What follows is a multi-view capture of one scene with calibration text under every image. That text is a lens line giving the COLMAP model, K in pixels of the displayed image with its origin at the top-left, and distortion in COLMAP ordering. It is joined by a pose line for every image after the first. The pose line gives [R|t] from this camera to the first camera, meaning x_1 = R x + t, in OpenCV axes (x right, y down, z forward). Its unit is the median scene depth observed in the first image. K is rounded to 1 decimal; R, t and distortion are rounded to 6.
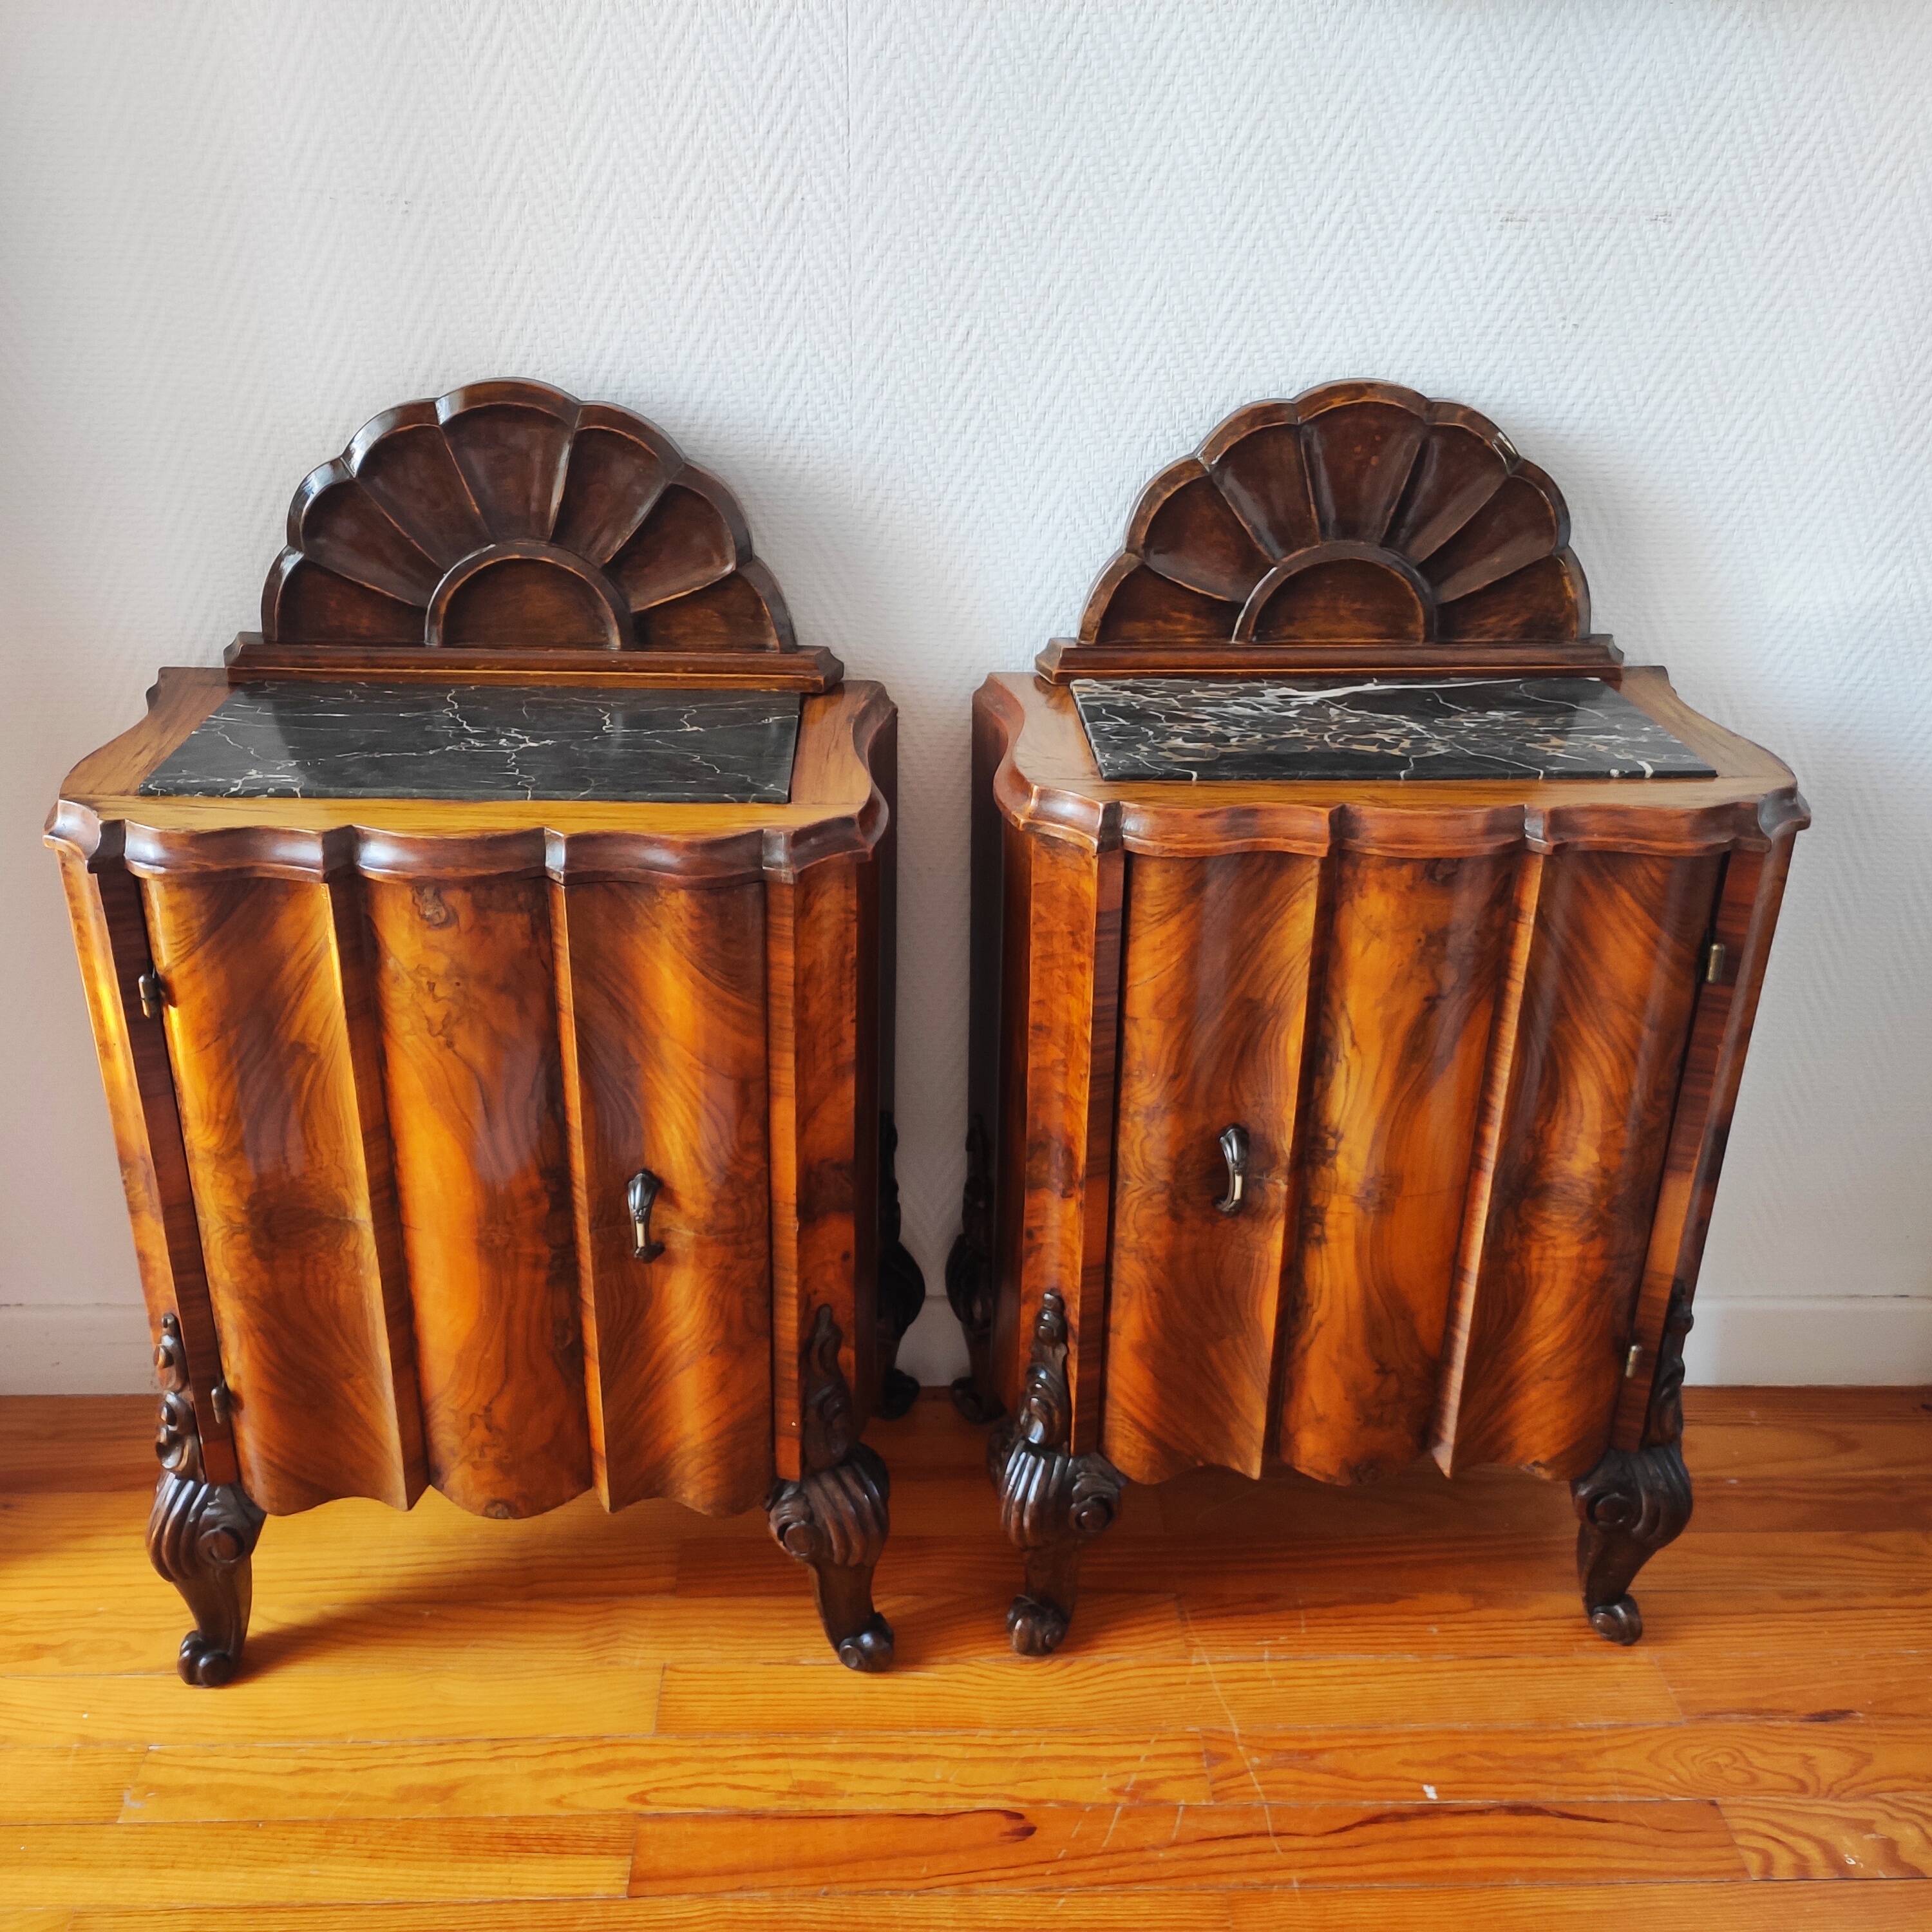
lens RADIAL K [[1879.9, 0, 960.6], [0, 1879.9, 957.6], [0, 0, 1]] dist [0.028185, 0.000000]
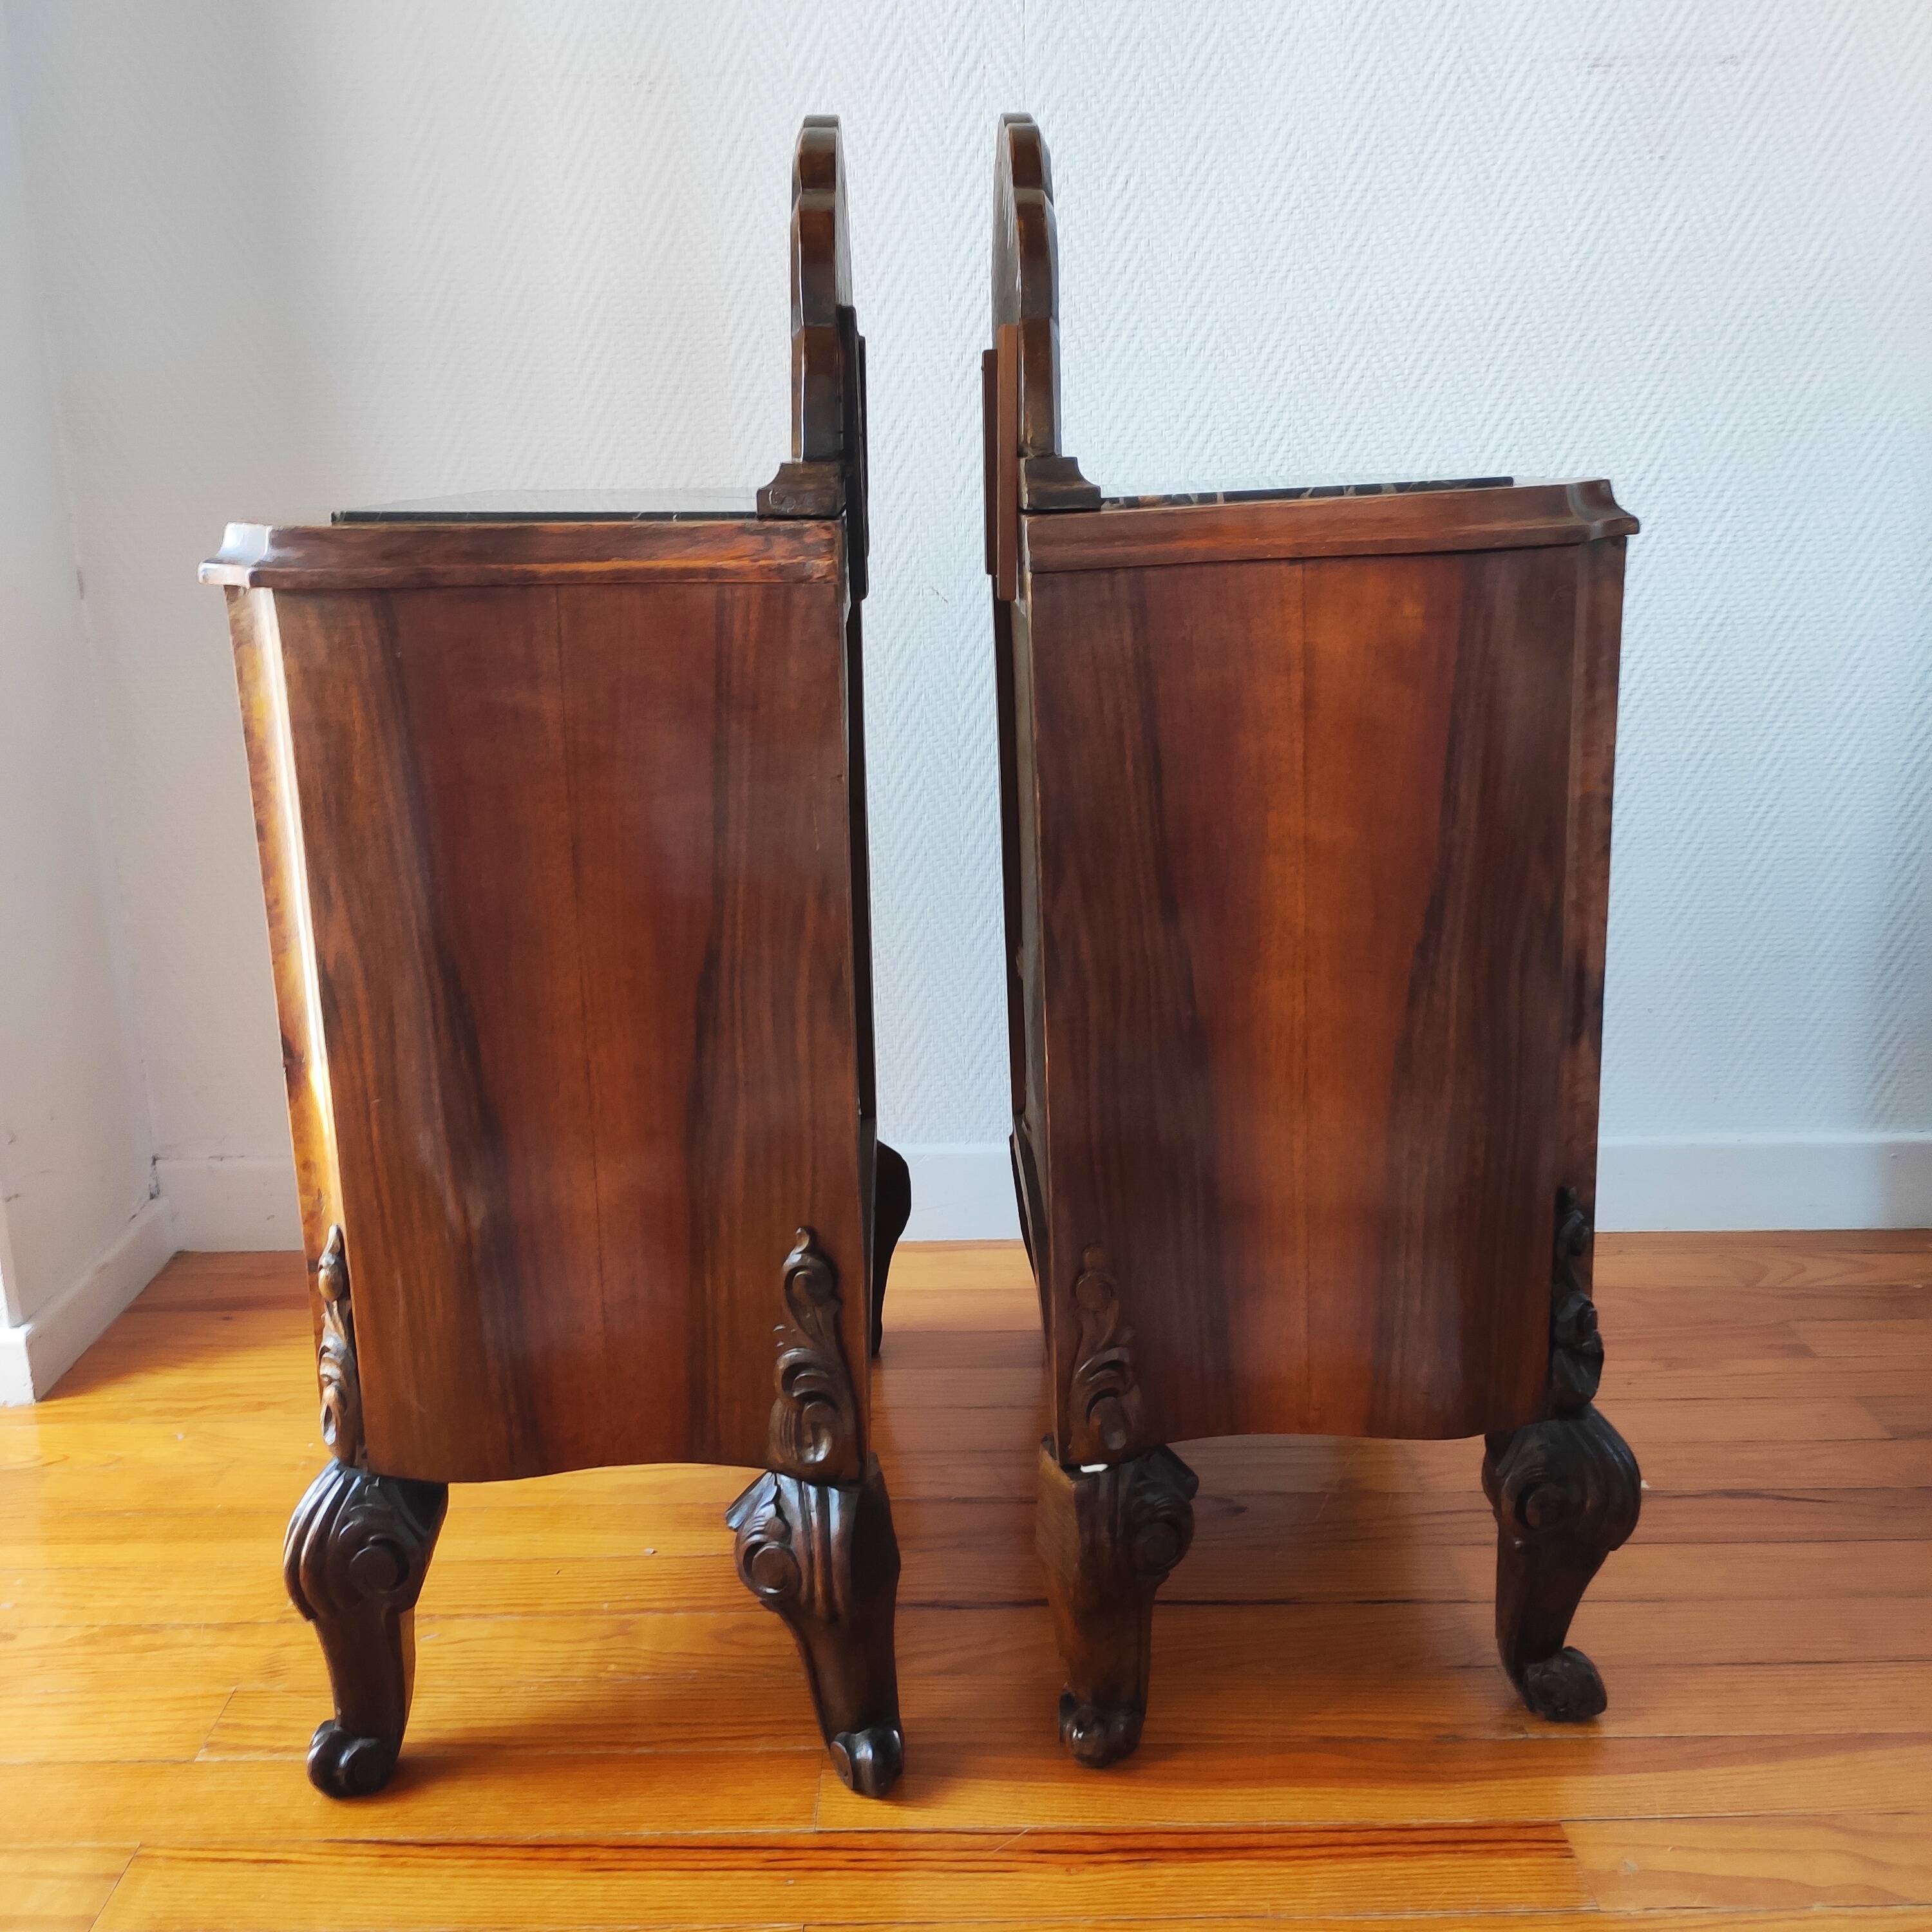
lens RADIAL K [[1879.9, 0, 964.4], [0, 1879.9, 971.0], [0, 0, 1]] dist [0.028185, 0.000000]
pose [[0.999043, -0.023818, -0.036683, -0.065581], [0.016284, 0.980975, -0.193450, 0.370120], [0.040592, 0.192668, 0.980424, -0.042466]]
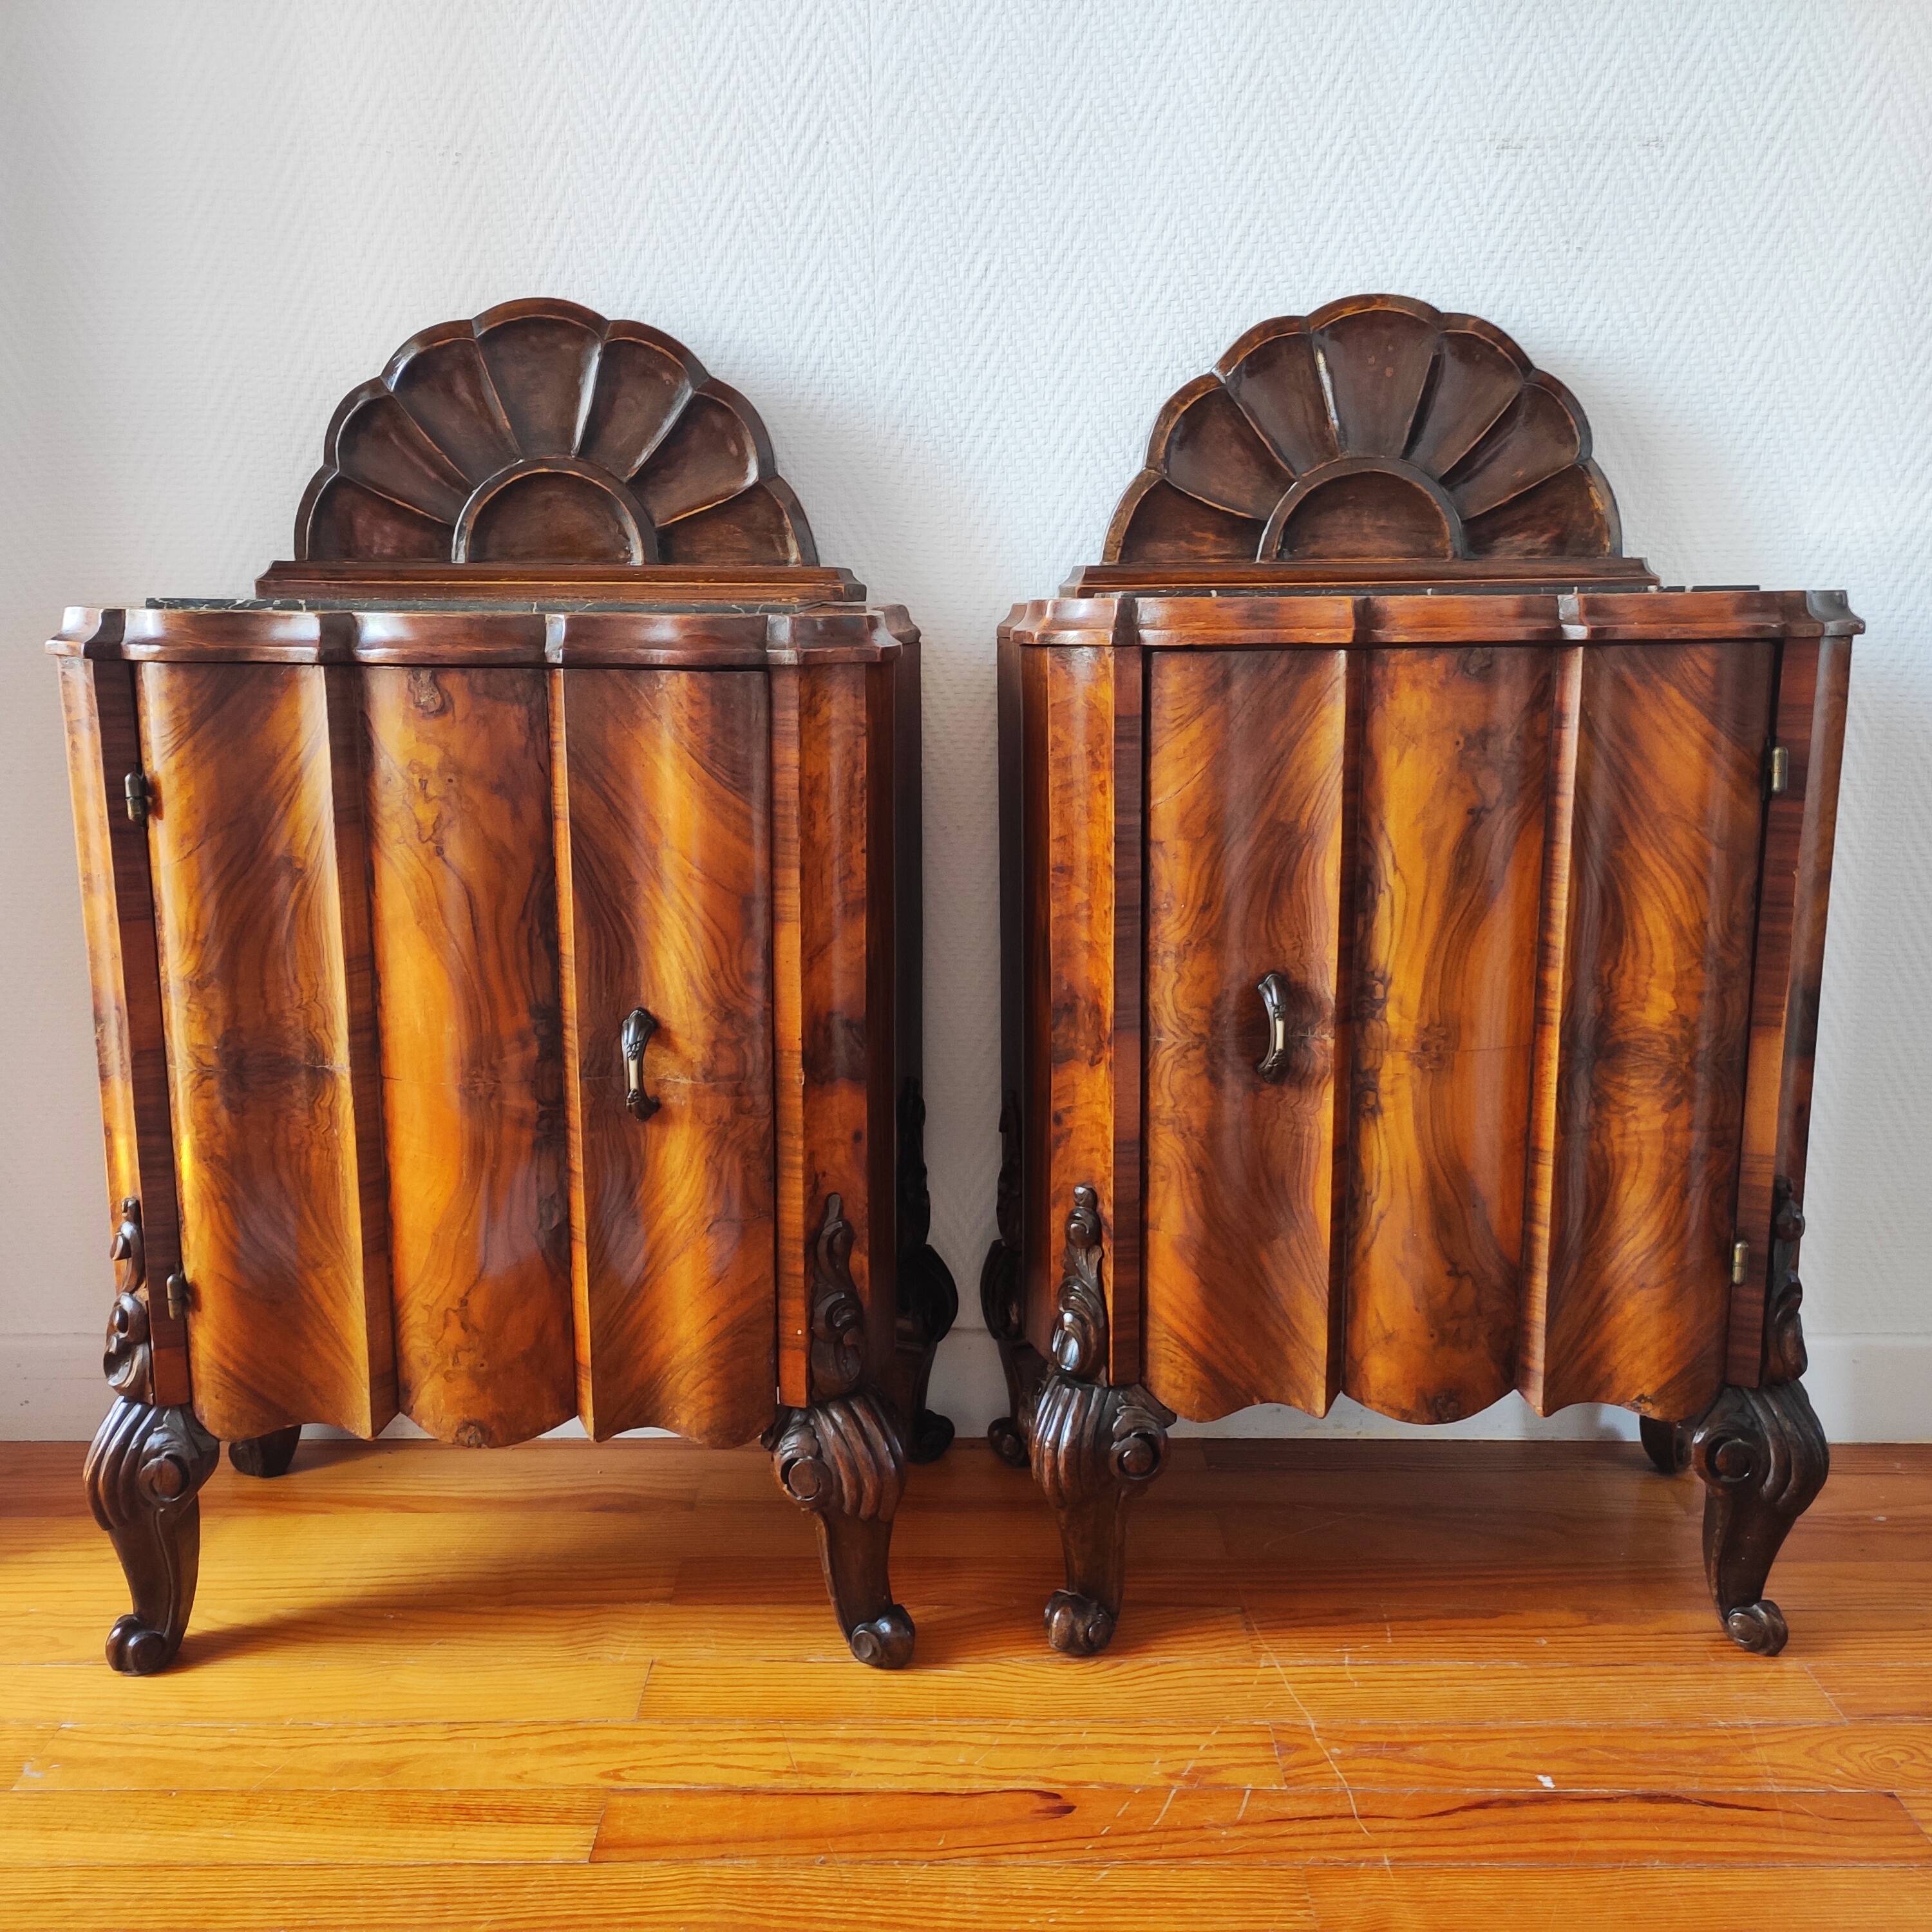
lens RADIAL K [[1879.9, 0, 962.1], [0, 1879.9, 972.7], [0, 0, 1]] dist [0.028185, 0.000000]
pose [[0.999071, -0.012809, -0.041151, 0.028910], [0.002439, 0.970087, -0.242744, 0.302884], [0.043029, 0.242418, 0.969217, 0.088626]]
